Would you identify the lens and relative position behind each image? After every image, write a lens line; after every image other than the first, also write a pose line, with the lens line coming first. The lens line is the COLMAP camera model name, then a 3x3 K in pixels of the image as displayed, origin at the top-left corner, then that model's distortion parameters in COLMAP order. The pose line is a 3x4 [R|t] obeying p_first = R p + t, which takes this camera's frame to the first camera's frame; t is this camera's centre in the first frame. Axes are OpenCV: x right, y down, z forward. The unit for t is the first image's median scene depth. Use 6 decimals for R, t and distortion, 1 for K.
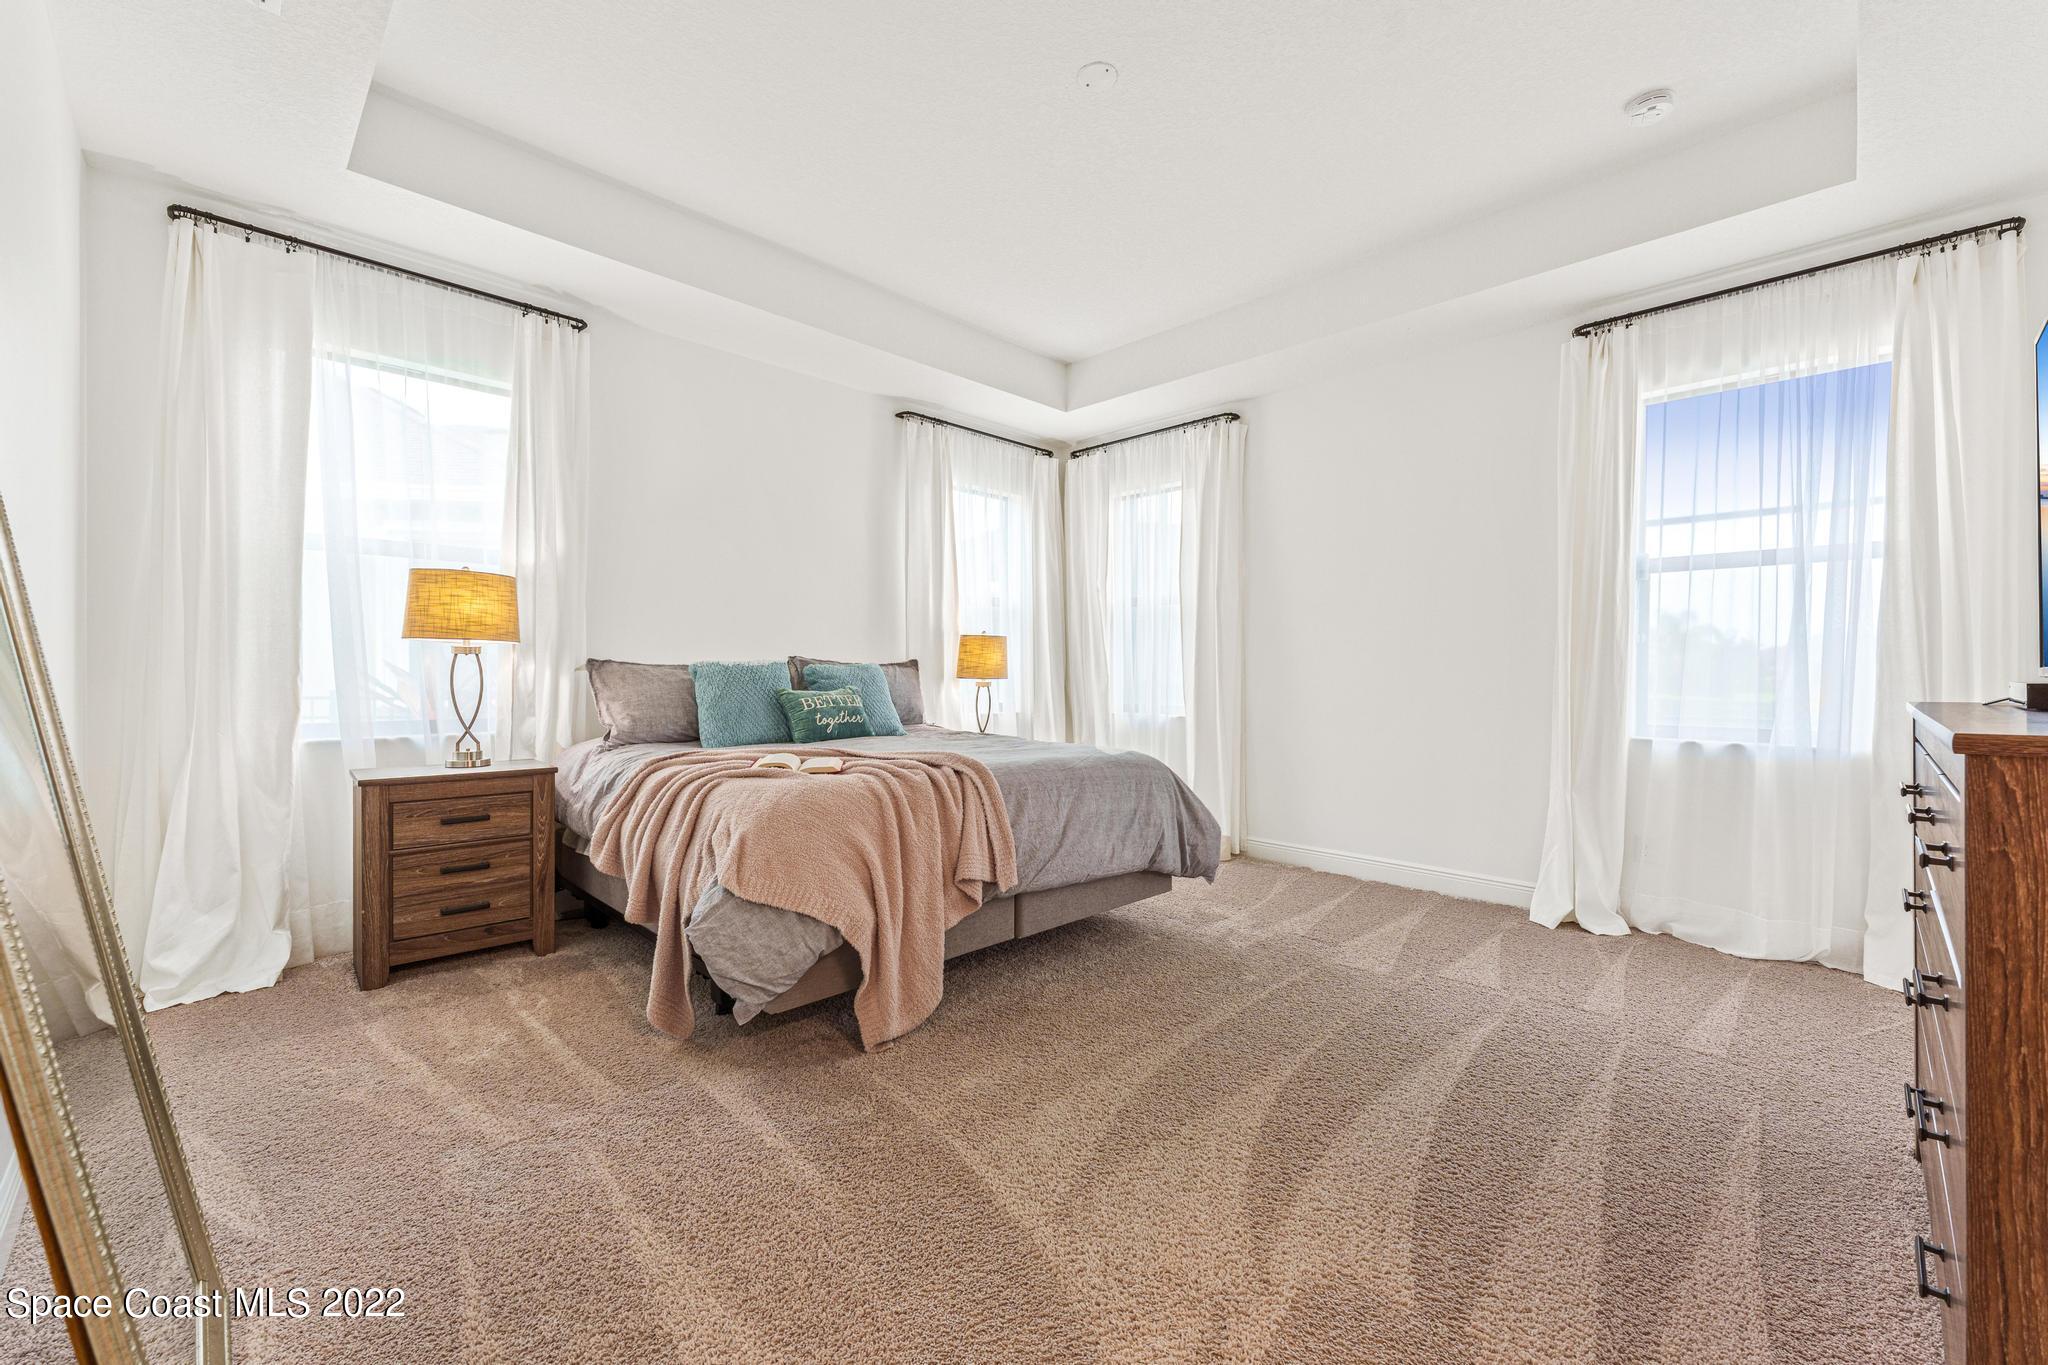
lens RADIAL K [[810.0, 0, 1027.4], [0, 810.0, 680.5], [0, 0, 1]] dist [0.001298, 0.000128]
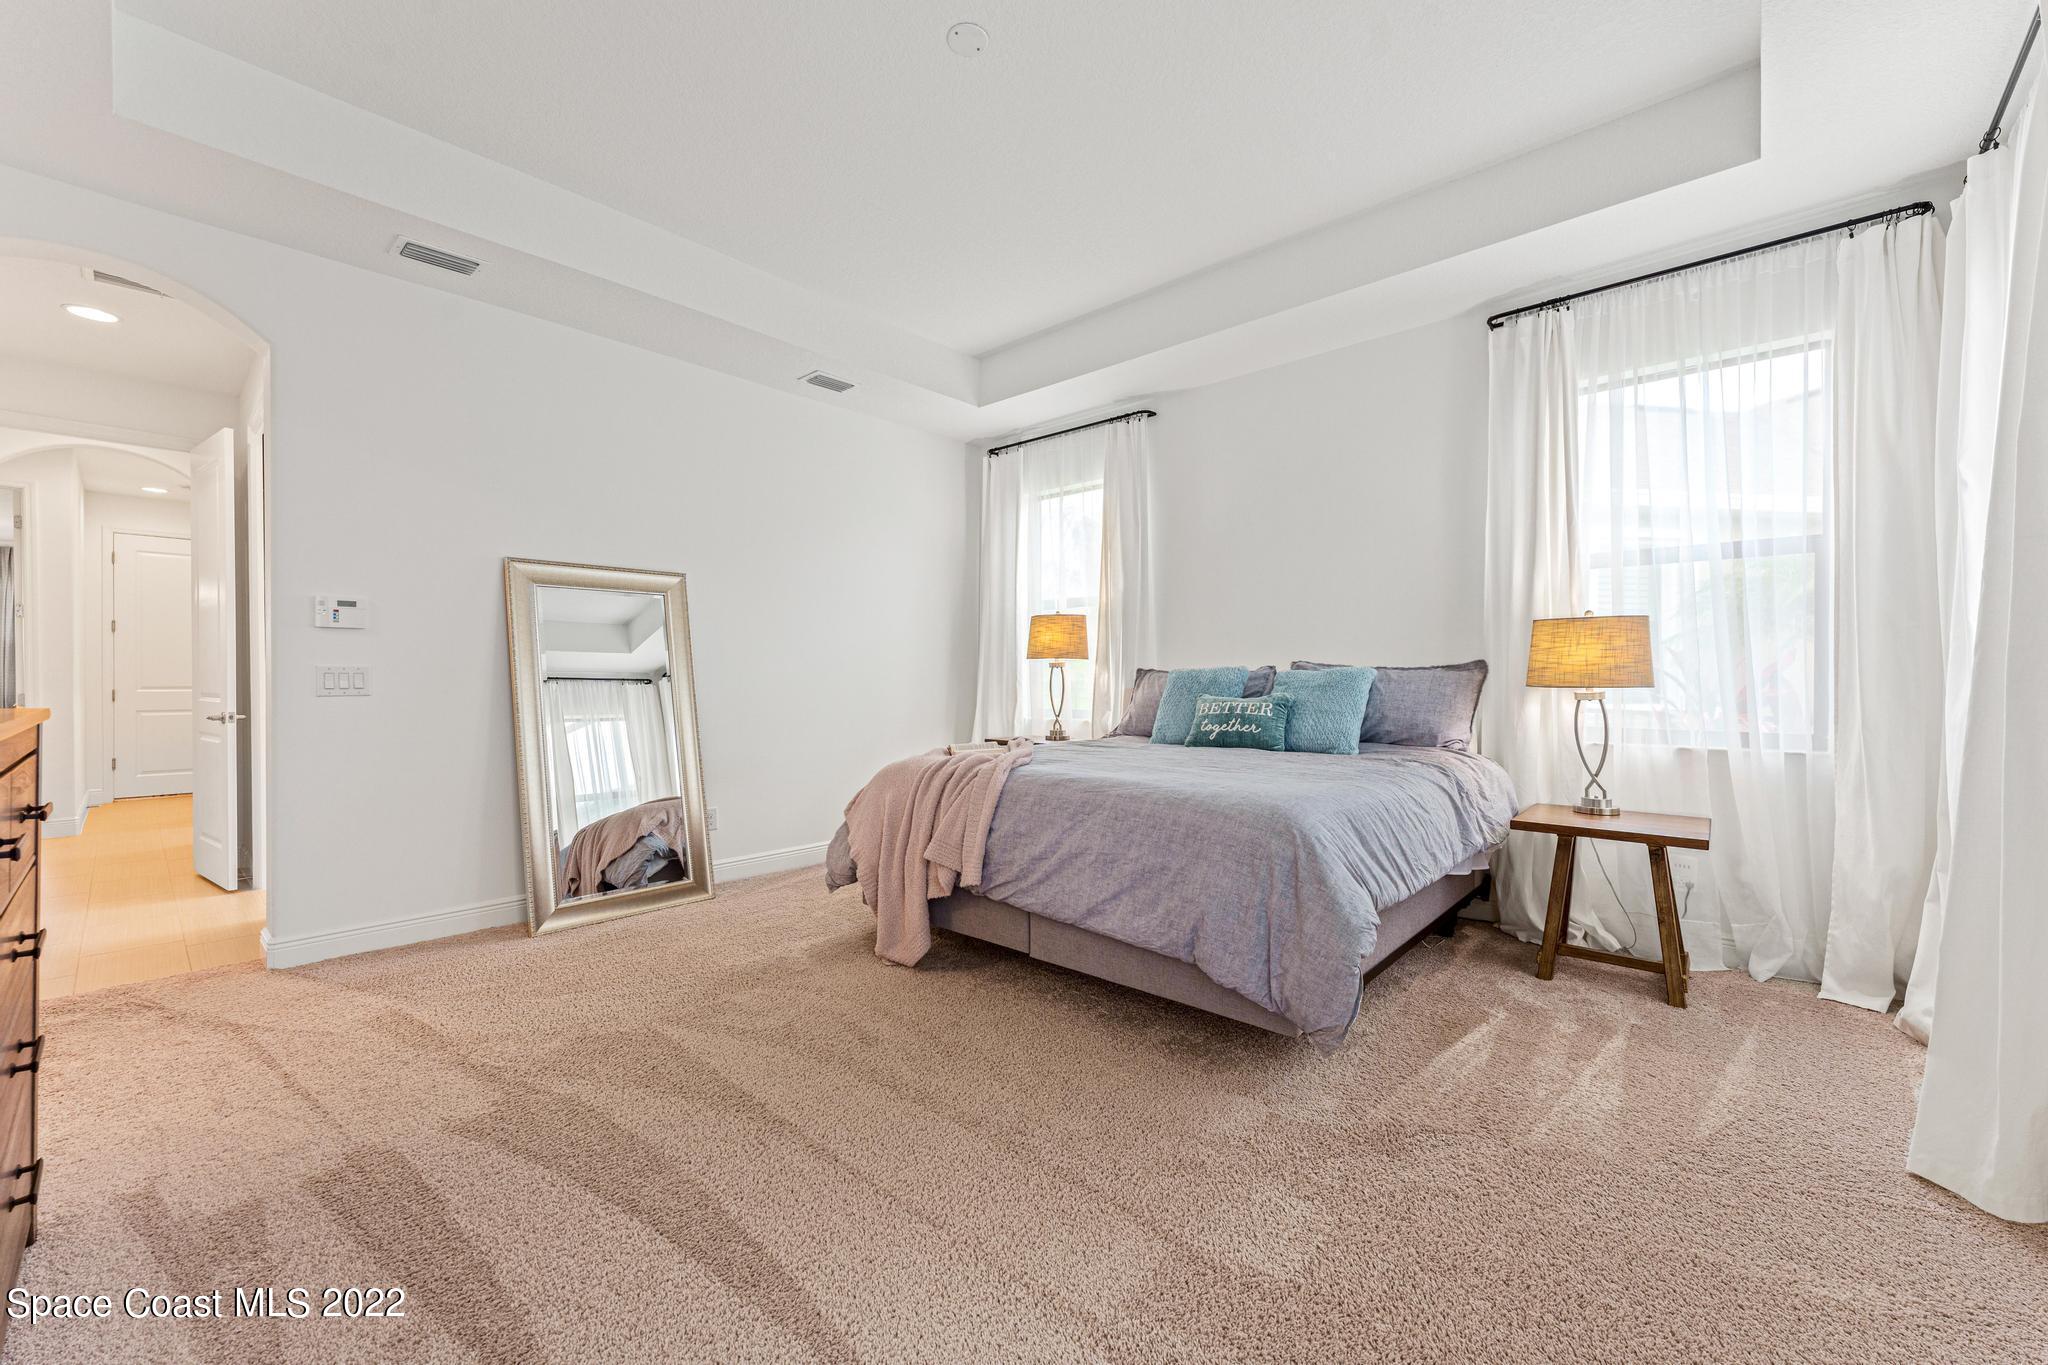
lens RADIAL K [[810.0, 0, 1027.4], [0, 810.0, 680.5], [0, 0, 1]] dist [0.001298, 0.000128]
pose [[0.058699, -0.000673, -0.998276, 0.727237], [-0.007407, 0.999972, -0.001109, -0.004665], [0.998248, 0.007459, 0.058692, 0.720173]]
